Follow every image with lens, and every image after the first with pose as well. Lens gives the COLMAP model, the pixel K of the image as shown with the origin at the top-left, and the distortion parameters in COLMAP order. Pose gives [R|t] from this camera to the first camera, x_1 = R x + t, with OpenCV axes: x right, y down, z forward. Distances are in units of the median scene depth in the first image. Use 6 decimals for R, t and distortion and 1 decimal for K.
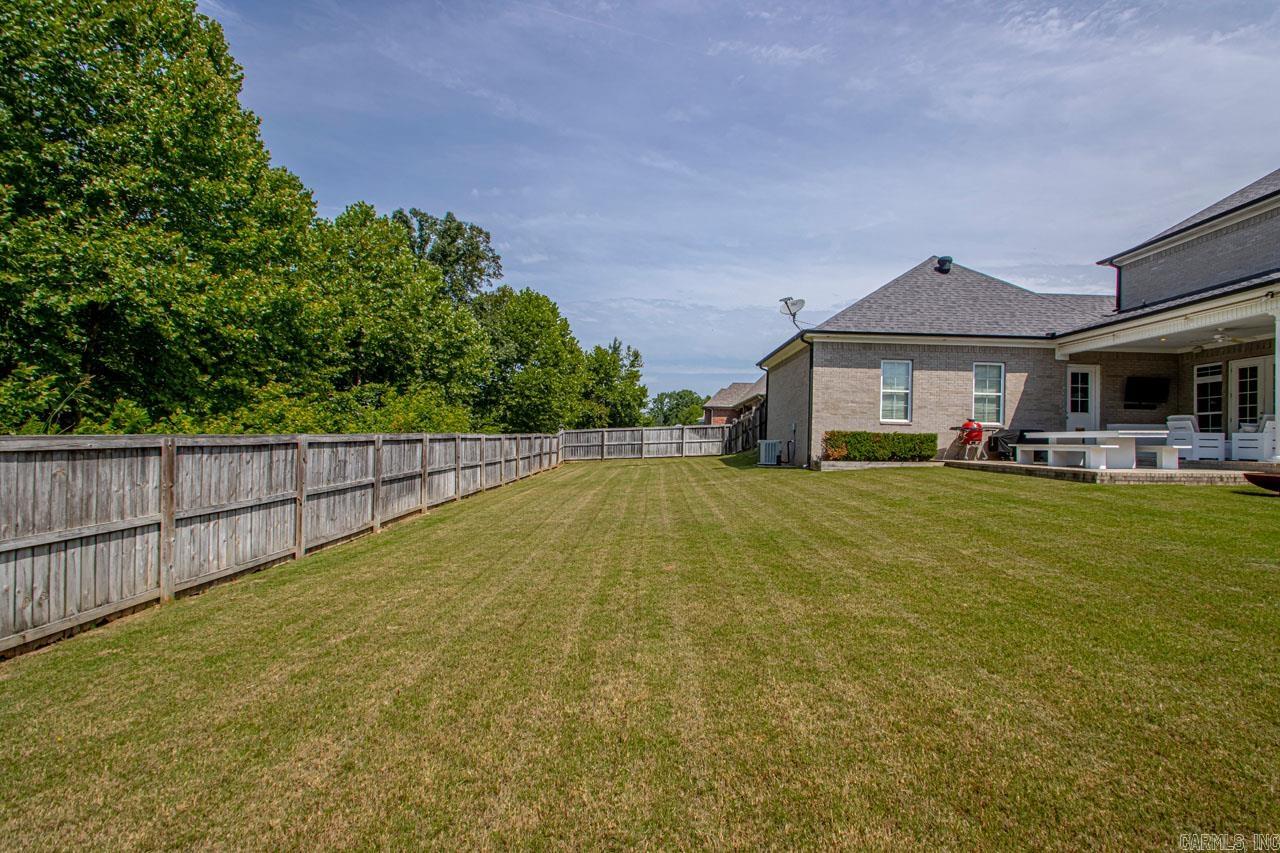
lens RADIAL K [[583.8, 0, 649.0], [0, 583.8, 430.8], [0, 0, 1]] dist [0.002758, -0.013004]
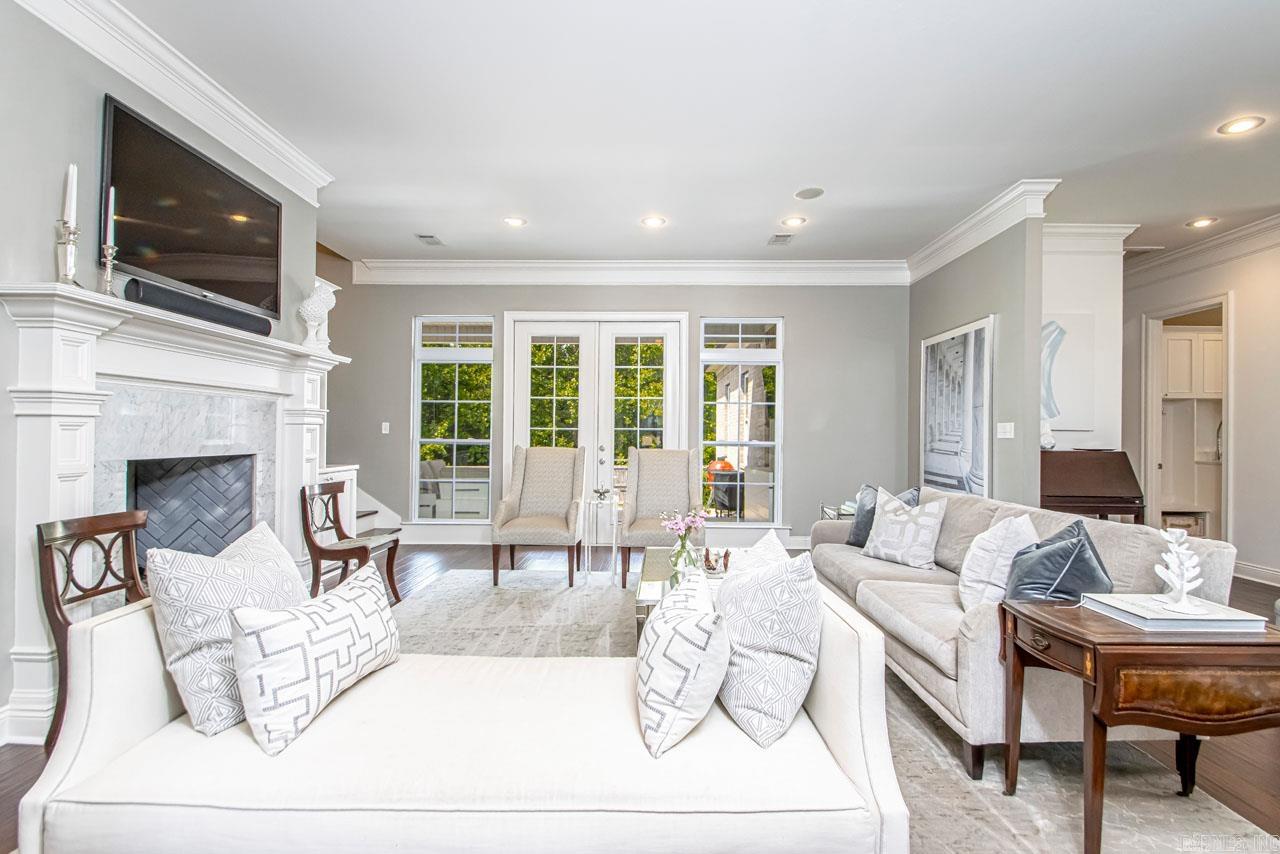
lens RADIAL K [[589.6, 0, 640.0], [0, 589.6, 427.0], [0, 0, 1]] dist [0.030869, -0.014574]
pose [[0.010401, -0.001812, 0.999944, 0.562090], [-0.016950, 0.999854, 0.001988, -0.043359], [-0.999802, -0.016970, 0.010369, 0.862508]]
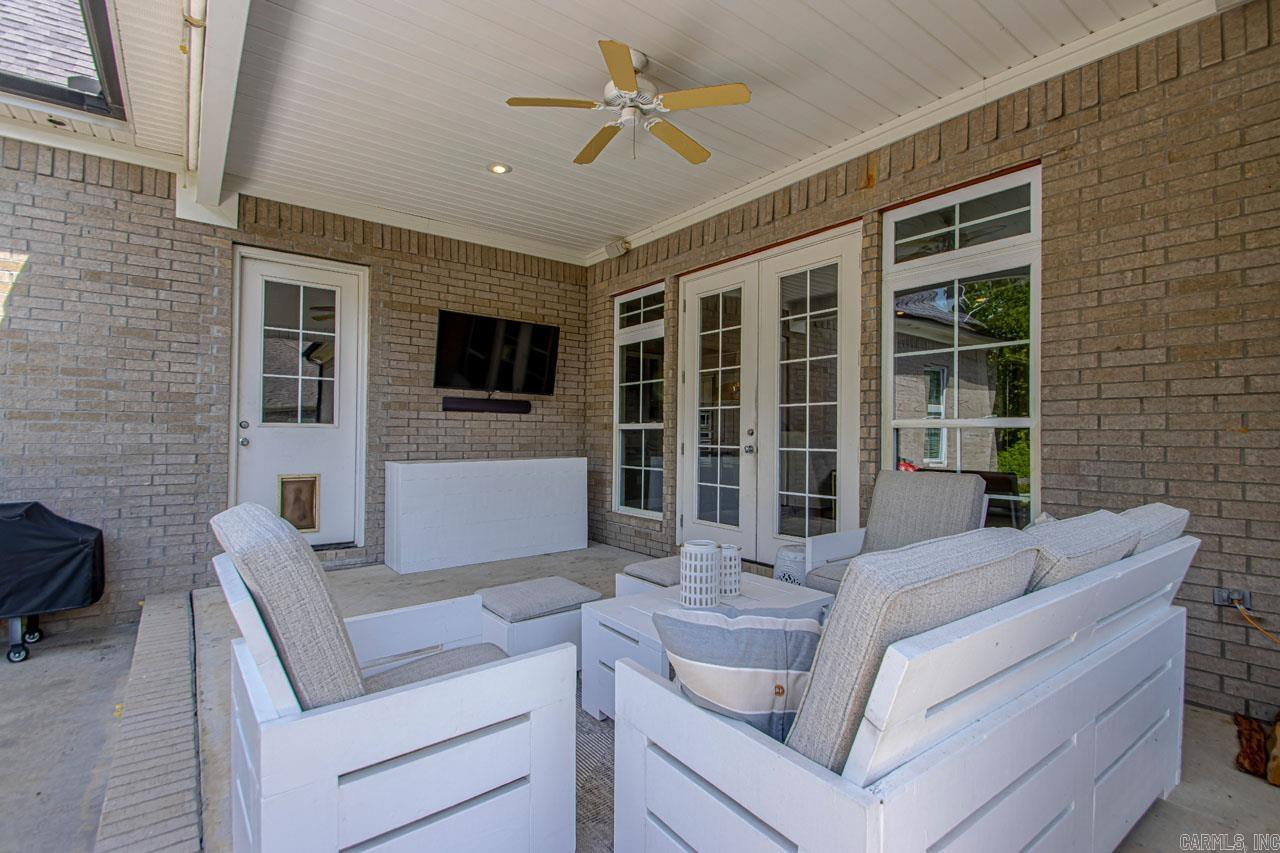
lens RADIAL K [[589.6, 0, 640.0], [0, 589.6, 426.5], [0, 0, 1]] dist [0.030869, -0.014574]
pose [[0.788267, -0.012130, 0.615214, 0.730759], [0.005997, 0.999910, 0.012032, -0.034615], [-0.615304, -0.005795, 0.788269, 0.700551]]
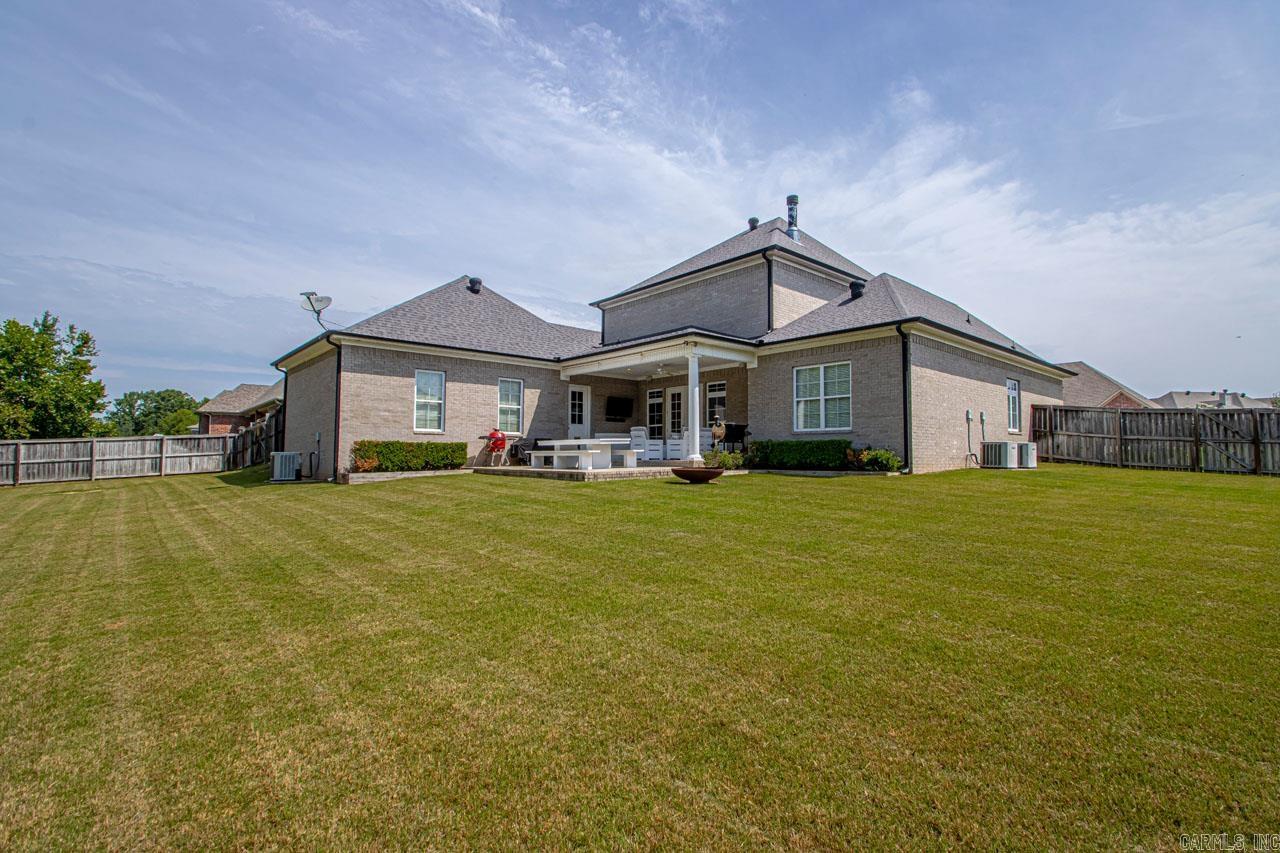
lens RADIAL K [[583.8, 0, 649.0], [0, 583.8, 430.8], [0, 0, 1]] dist [0.002758, -0.013004]
pose [[0.737883, 0.002478, 0.674924, 0.023955], [0.008161, 0.999887, -0.012594, -0.000357], [-0.674879, 0.014801, 0.737780, -0.007684]]
